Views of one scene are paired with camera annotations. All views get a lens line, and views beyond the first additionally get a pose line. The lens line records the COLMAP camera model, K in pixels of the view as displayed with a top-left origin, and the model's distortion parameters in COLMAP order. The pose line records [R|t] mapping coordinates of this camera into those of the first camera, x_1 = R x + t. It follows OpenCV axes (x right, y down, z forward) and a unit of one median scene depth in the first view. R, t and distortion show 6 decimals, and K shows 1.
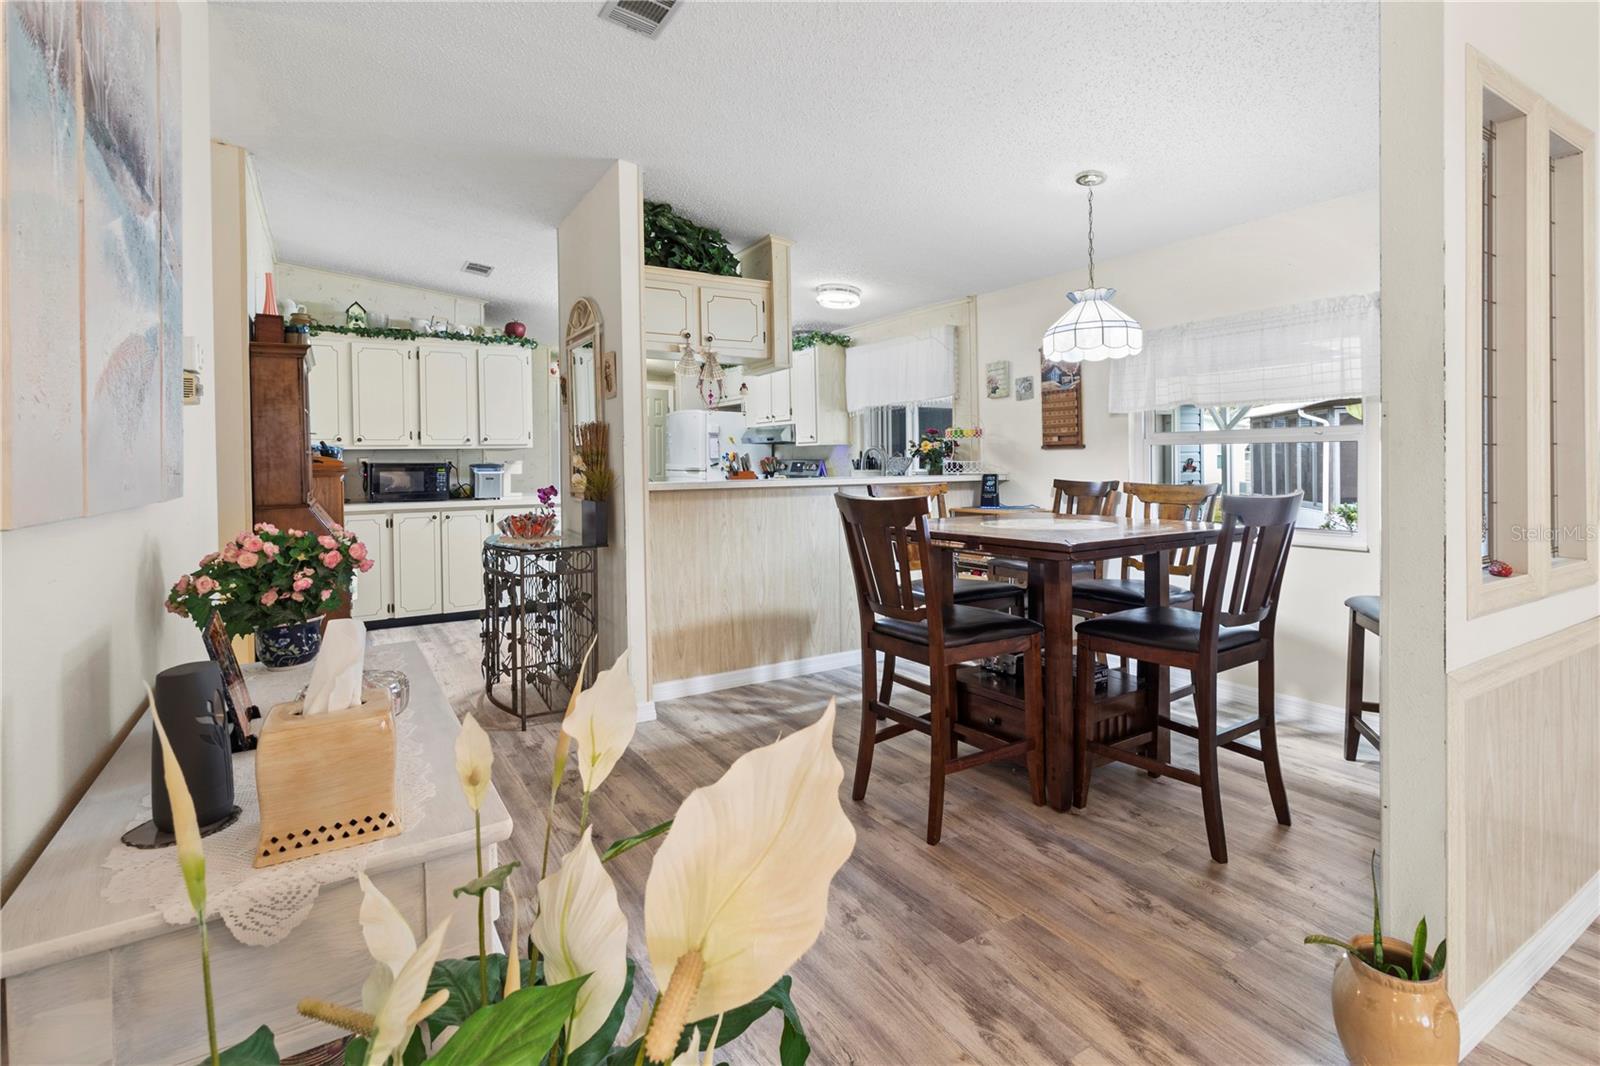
lens RADIAL K [[777.8, 0, 835.6], [0, 777.8, 463.9], [0, 0, 1]] dist [0.001619, -0.001411]
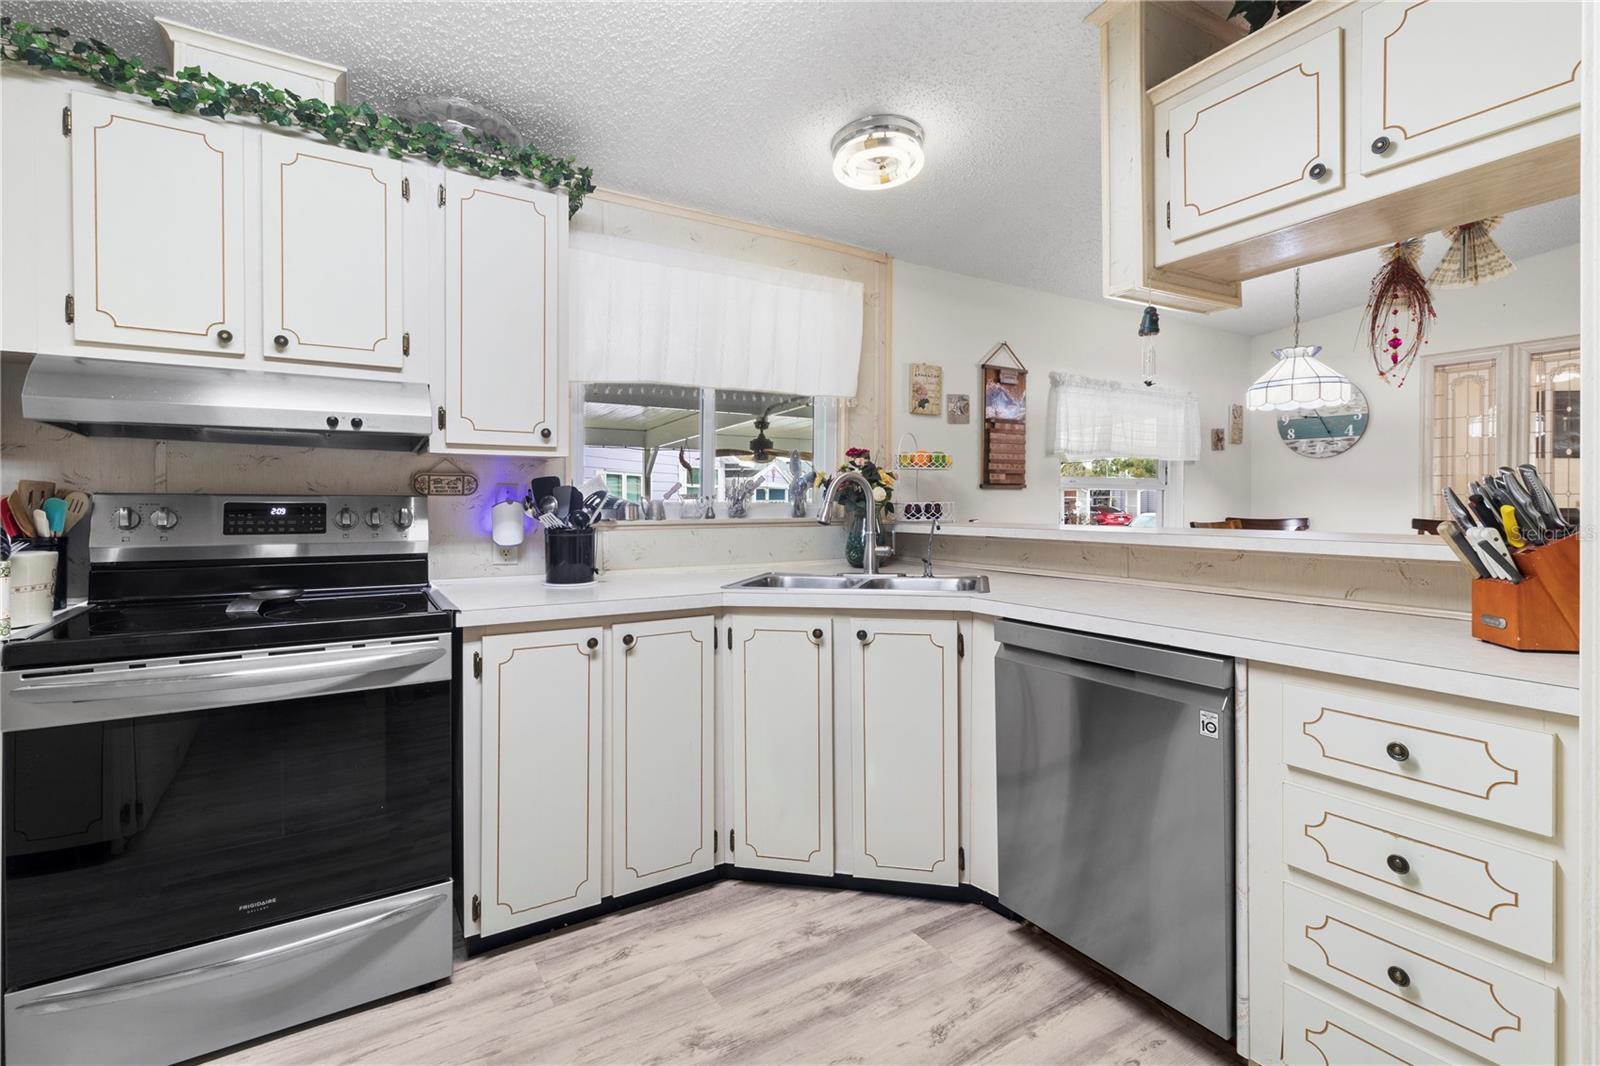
lens RADIAL K [[753.4, 0, 818.8], [0, 753.4, 505.4], [0, 0, 1]] dist [0.000588, 0.000885]
pose [[0.012443, 0.007264, 0.999896, -0.416924], [0.004398, 0.999964, -0.007319, 0.002078], [-0.999913, 0.004488, 0.012411, 0.949012]]
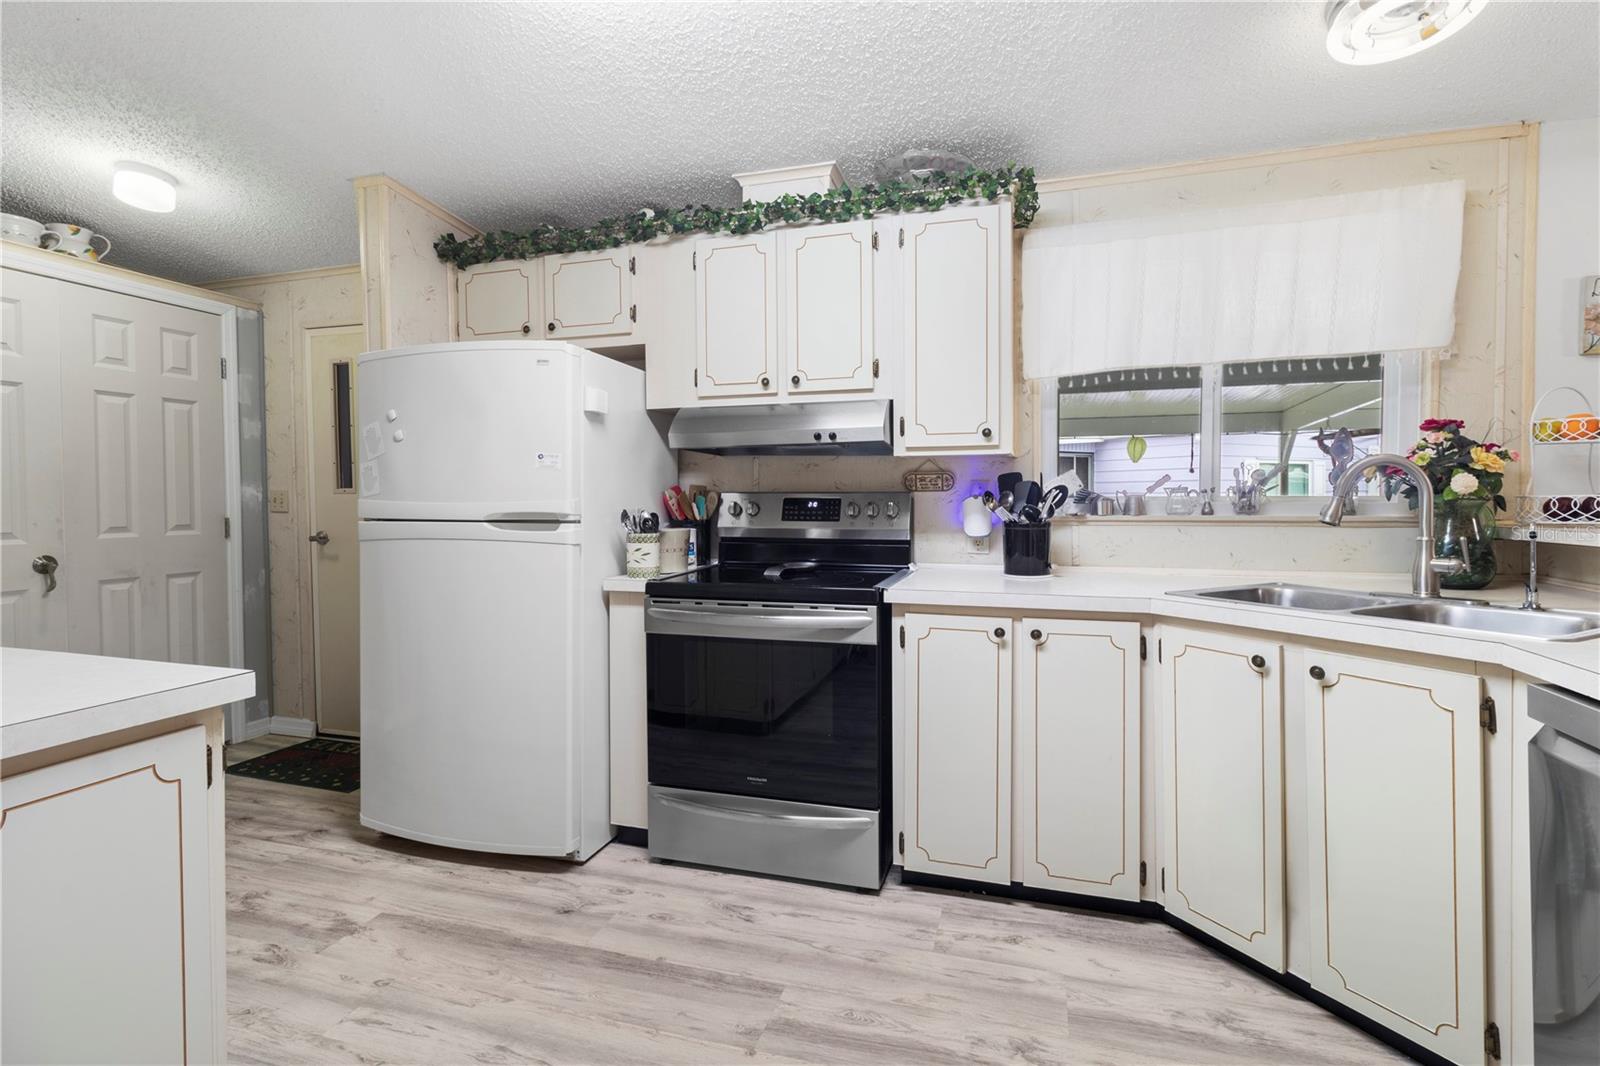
lens RADIAL K [[753.4, 0, 821.2], [0, 753.4, 510.1], [0, 0, 1]] dist [0.000588, 0.000885]
pose [[0.777364, -0.002304, 0.629047, -0.362301], [-0.001771, 0.999981, 0.005851, 0.001847], [-0.629048, -0.005662, 0.777346, 0.827729]]
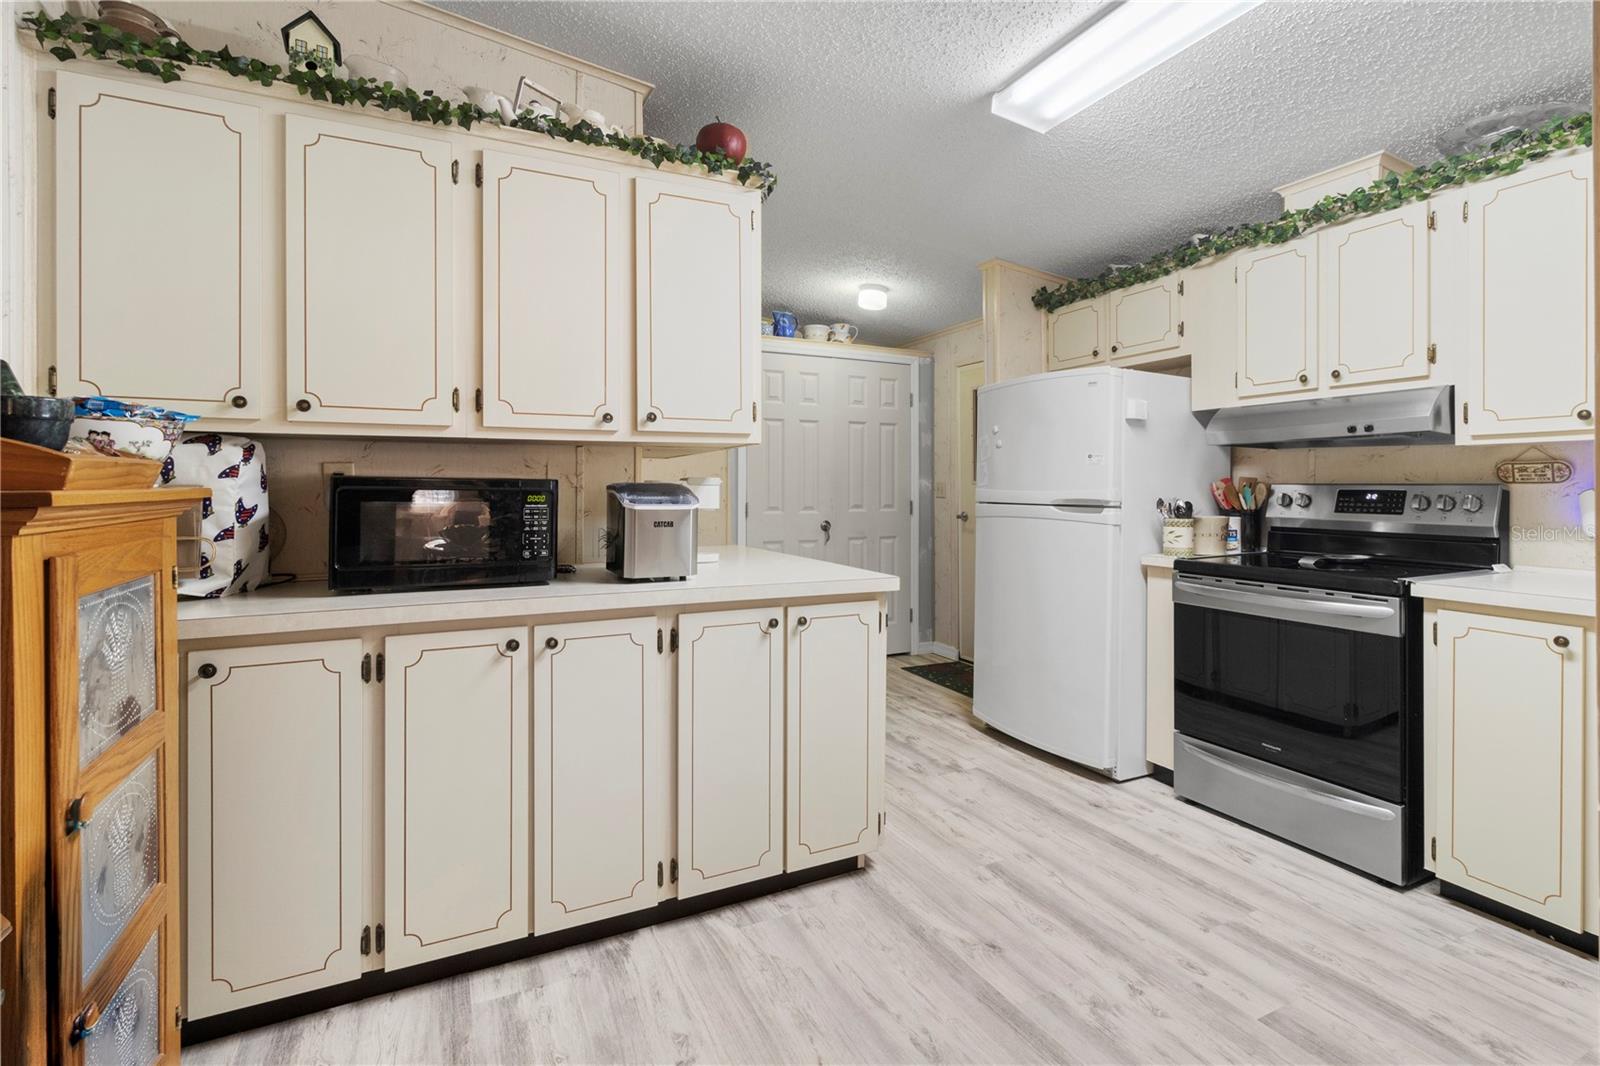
lens RADIAL K [[753.4, 0, 829.1], [0, 753.4, 494.5], [0, 0, 1]] dist [0.000588, 0.000885]
pose [[0.992642, 0.014943, -0.120164, -0.341801], [-0.014552, 0.999886, 0.004132, 0.002831], [0.120212, -0.002353, 0.992745, 0.692262]]
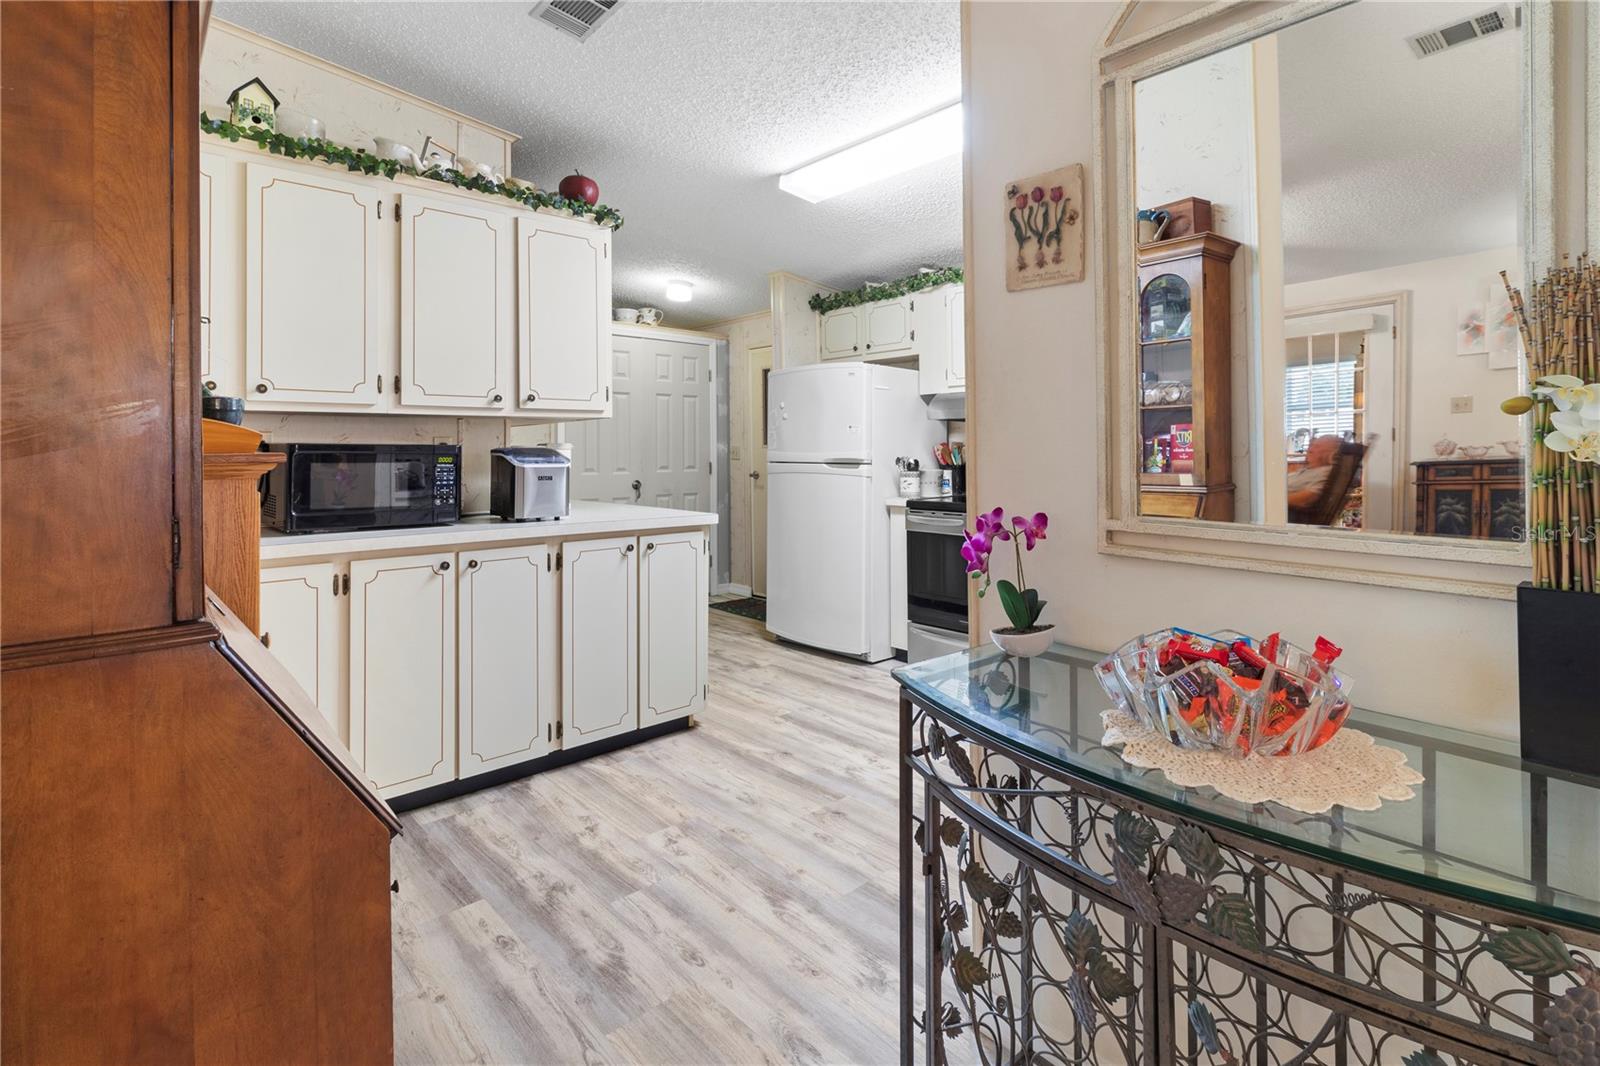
lens RADIAL K [[753.4, 0, 826.5], [0, 753.4, 445.8], [0, 0, 1]] dist [0.000588, 0.000885]
pose [[0.986681, 0.009961, 0.162362, -0.363937], [-0.007653, 0.999861, -0.014835, 0.004595], [-0.162487, 0.013395, 0.986620, 0.527896]]
